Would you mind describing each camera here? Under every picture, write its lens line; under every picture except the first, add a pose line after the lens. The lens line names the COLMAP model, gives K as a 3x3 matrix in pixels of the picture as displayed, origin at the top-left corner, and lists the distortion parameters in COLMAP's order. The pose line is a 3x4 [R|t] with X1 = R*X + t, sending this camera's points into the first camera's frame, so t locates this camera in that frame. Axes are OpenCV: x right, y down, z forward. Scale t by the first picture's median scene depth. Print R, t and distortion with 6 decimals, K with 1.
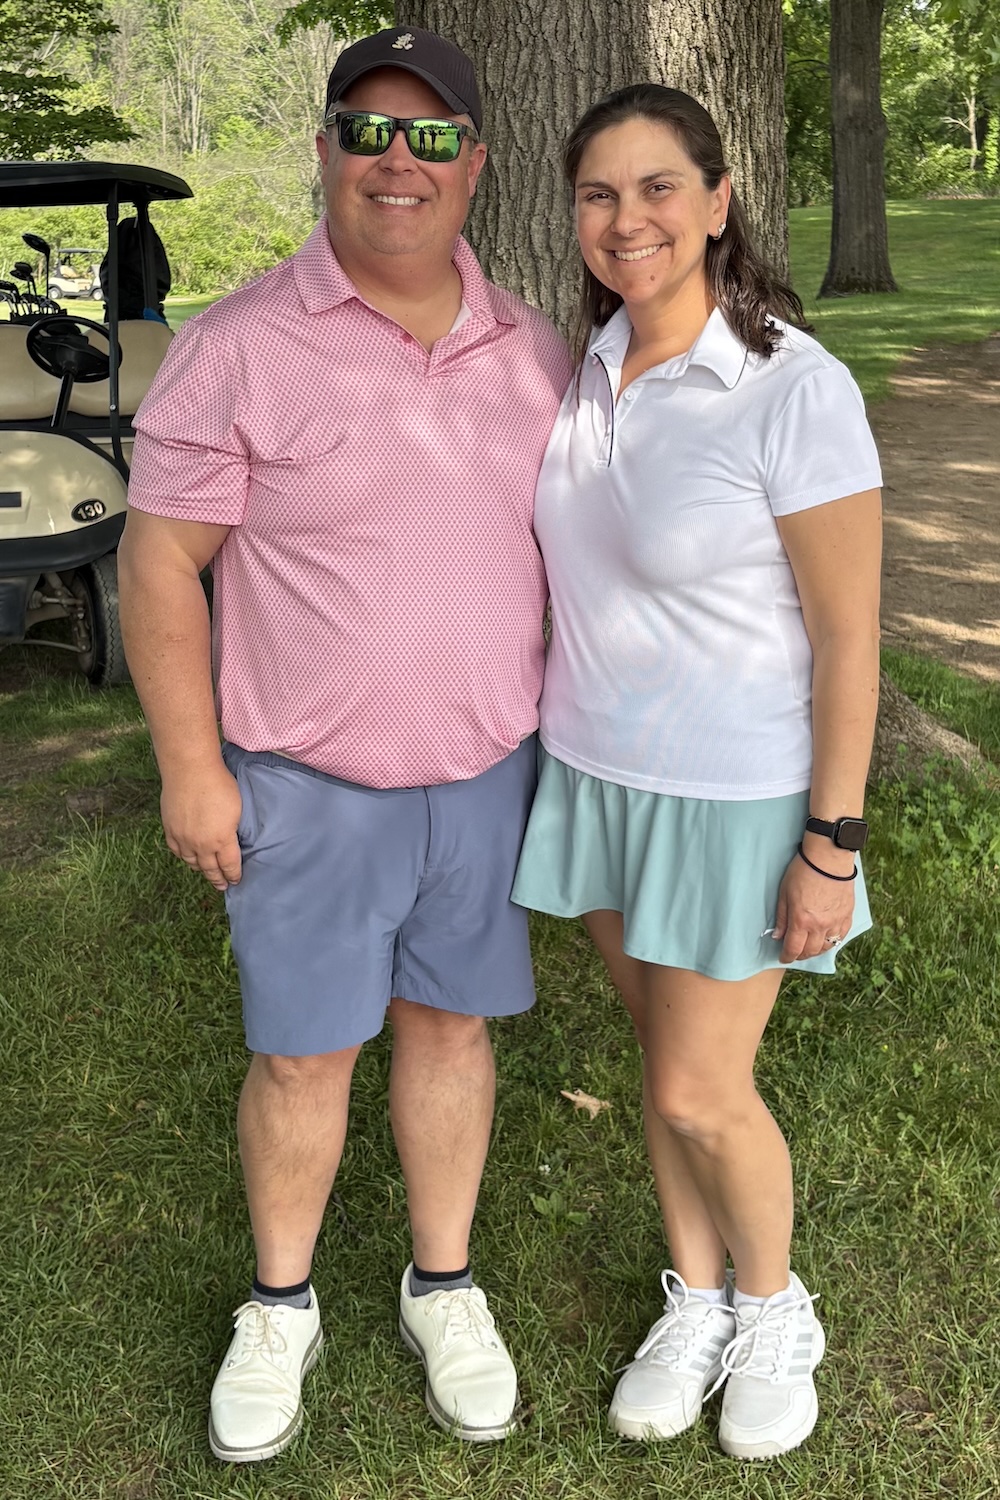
lens RADIAL K [[2336.1, 0, 455.6], [0, 2336.1, 614.4], [0, 0, 1]] dist [0.131805, -0.218043]
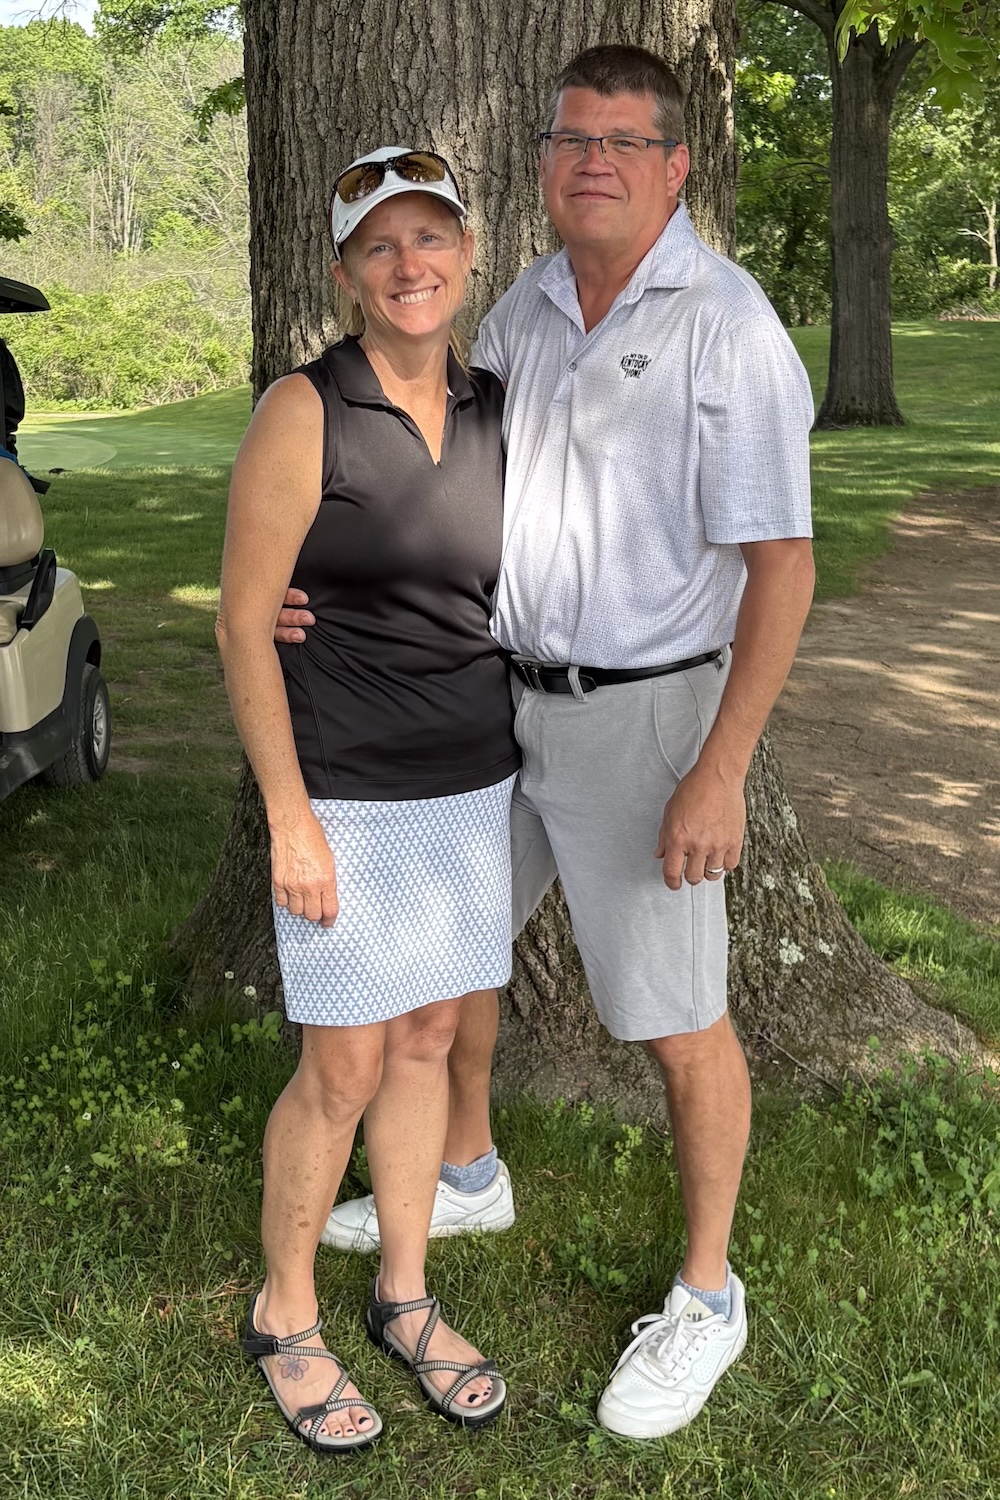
lens RADIAL K [[2548.8, 0, 435.2], [0, 2548.8, 684.3], [0, 0, 1]] dist [0.228679, -0.989140]
pose [[0.999816, 0.018922, 0.003219, 0.037956], [-0.018824, 0.999425, -0.028194, -0.032998], [-0.003750, 0.028128, 0.999597, 0.138225]]
